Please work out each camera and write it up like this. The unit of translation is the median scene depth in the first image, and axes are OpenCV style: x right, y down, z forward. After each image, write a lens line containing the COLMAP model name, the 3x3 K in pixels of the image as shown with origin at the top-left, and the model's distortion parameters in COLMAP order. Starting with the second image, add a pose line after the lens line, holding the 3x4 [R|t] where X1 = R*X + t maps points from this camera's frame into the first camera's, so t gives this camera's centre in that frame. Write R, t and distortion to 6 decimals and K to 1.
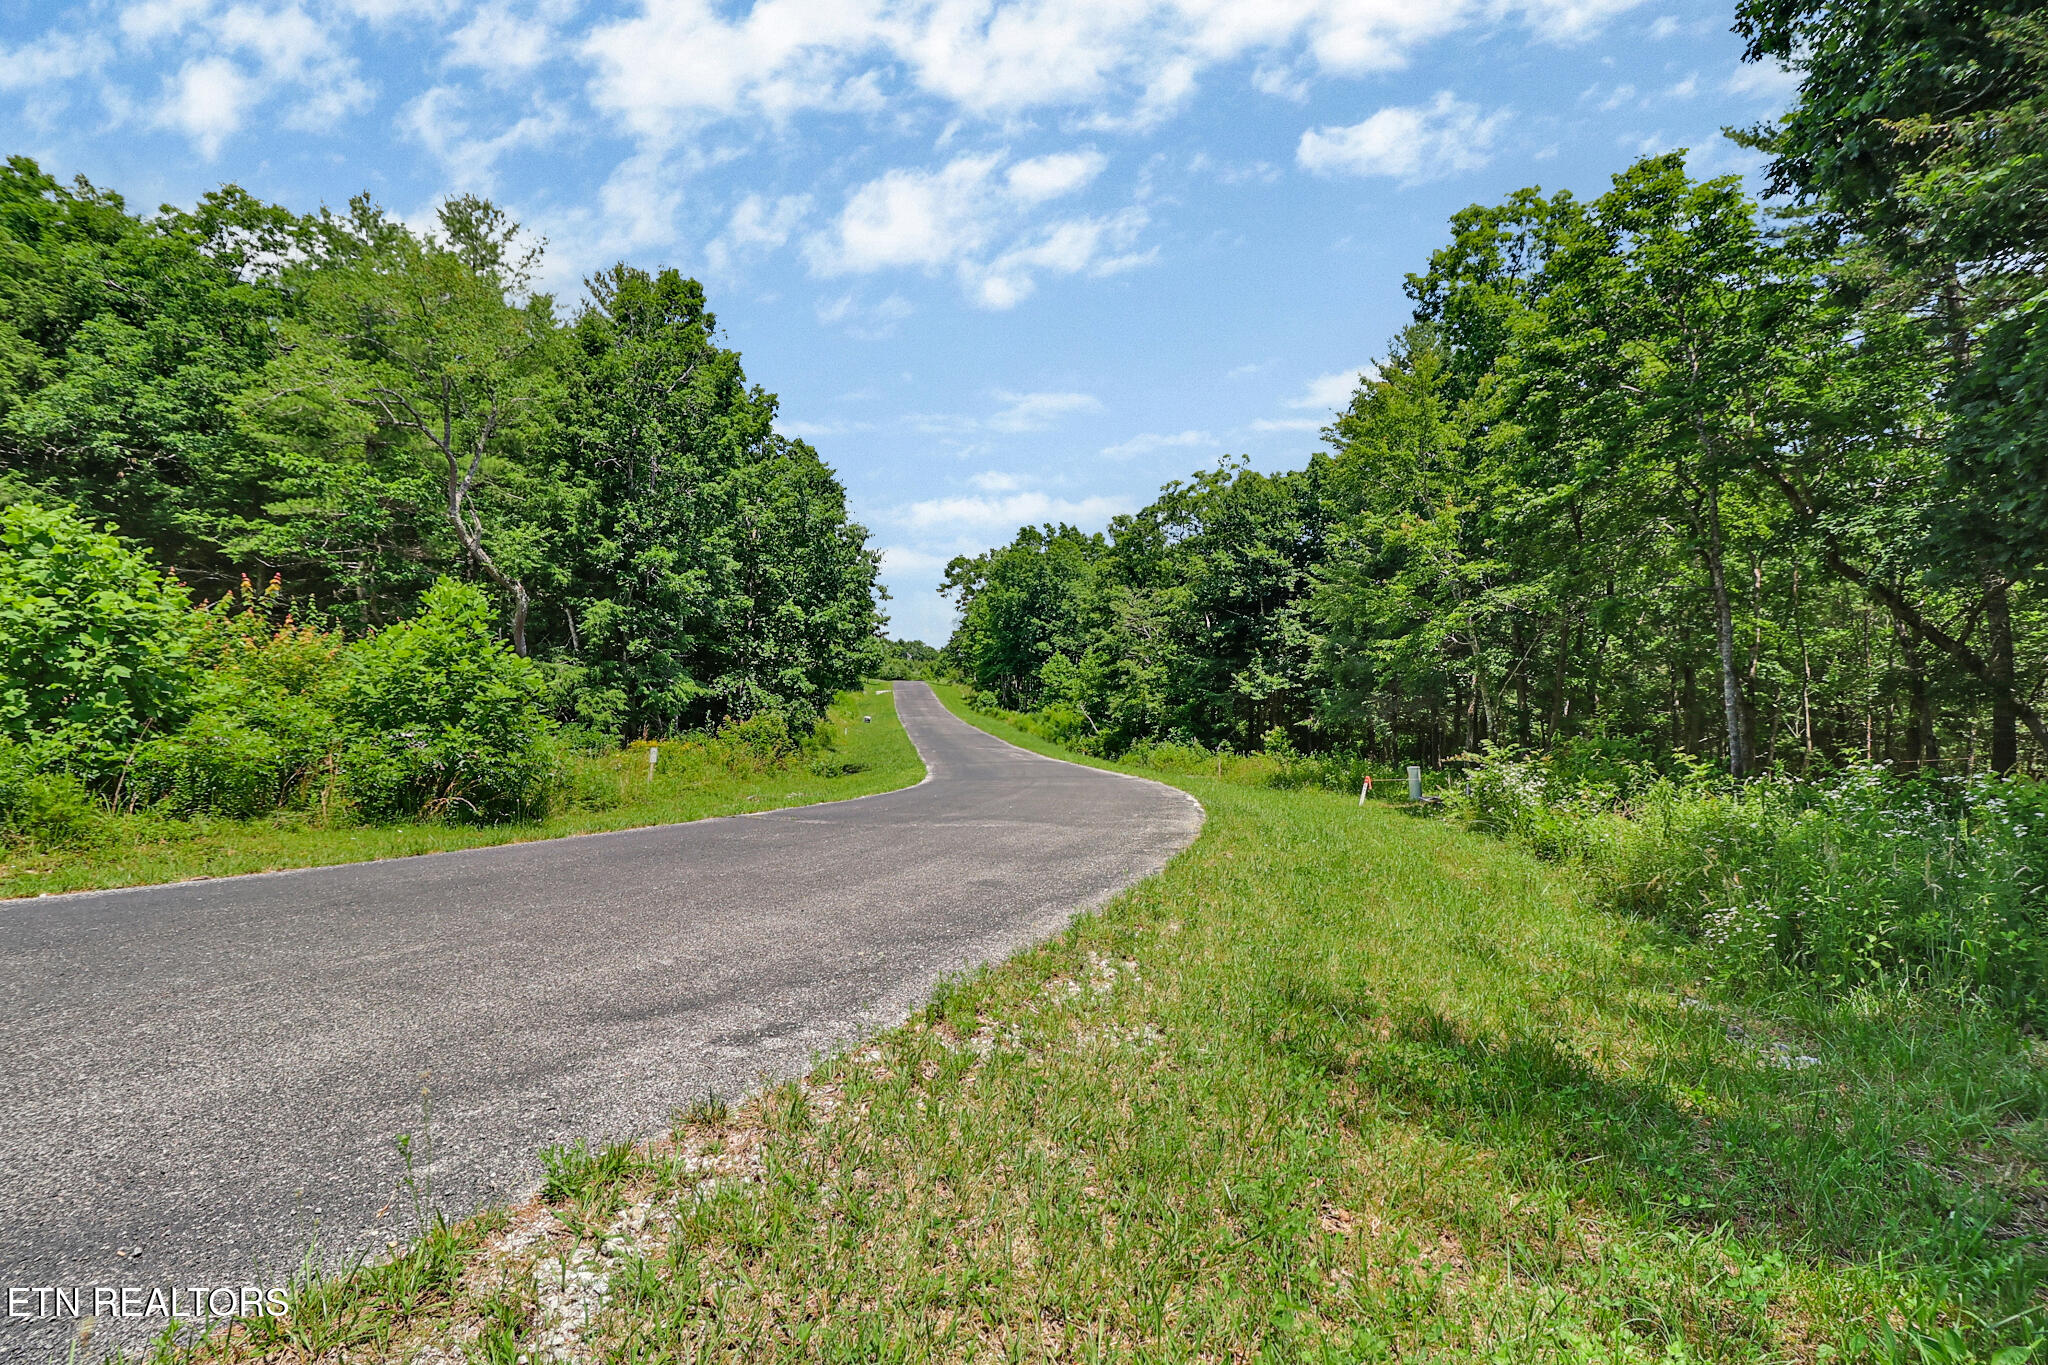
lens RADIAL K [[931.1, 0, 1019.1], [0, 931.1, 656.5], [0, 0, 1]] dist [0.000389, -0.012343]
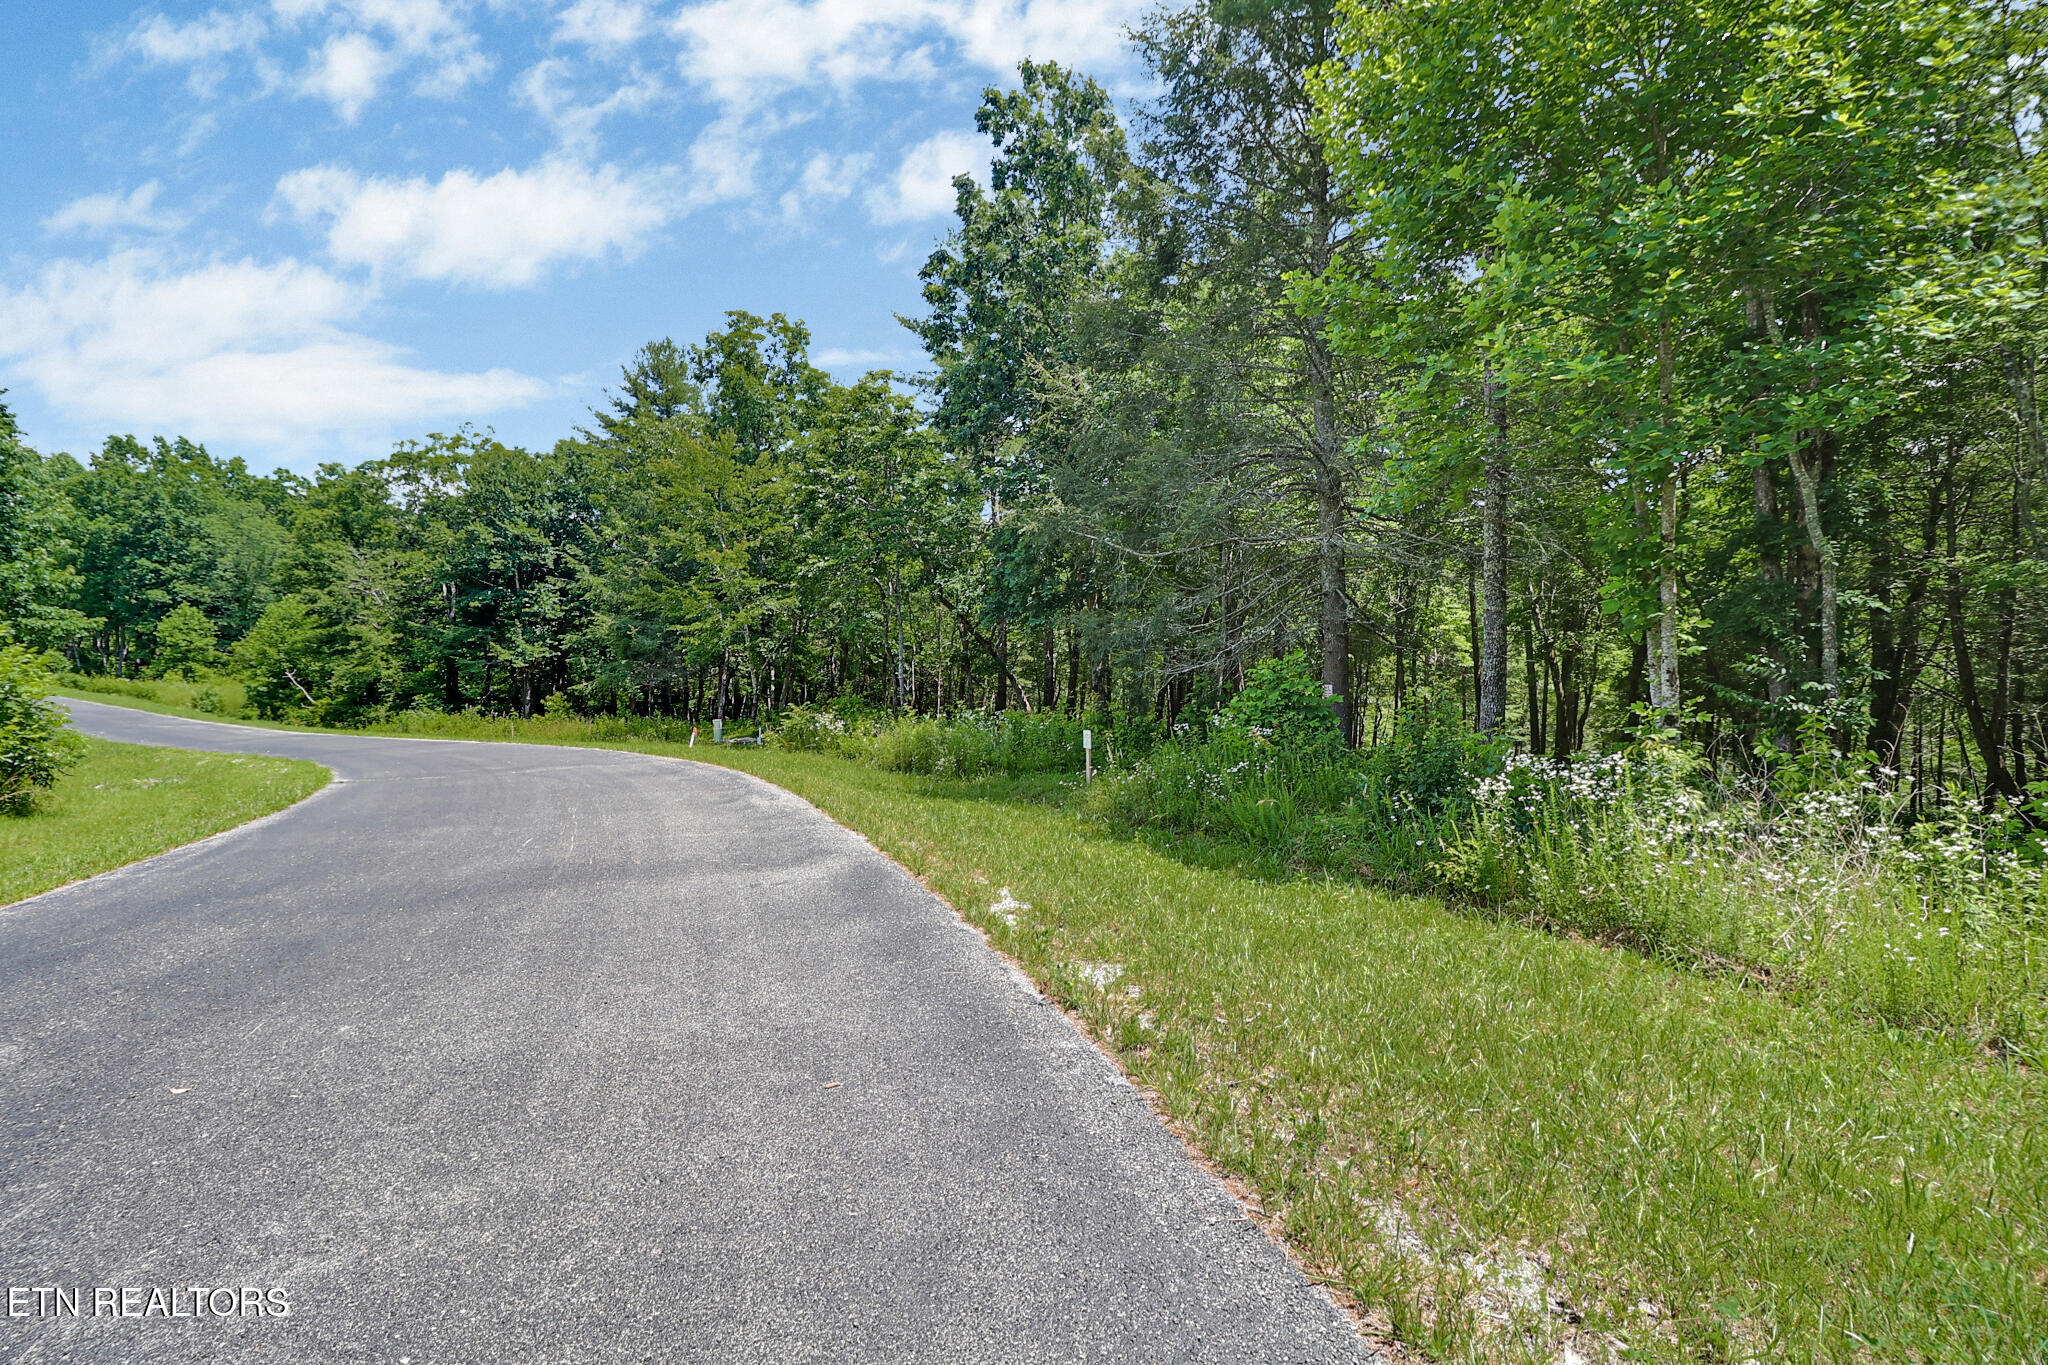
lens RADIAL K [[931.1, 0, 1019.1], [0, 931.1, 656.5], [0, 0, 1]] dist [0.000389, -0.012343]
pose [[0.663790, -0.002683, 0.747914, -0.154104], [-0.033471, 0.998885, 0.033289, -0.019836], [-0.747170, -0.047130, 0.662960, -0.137279]]
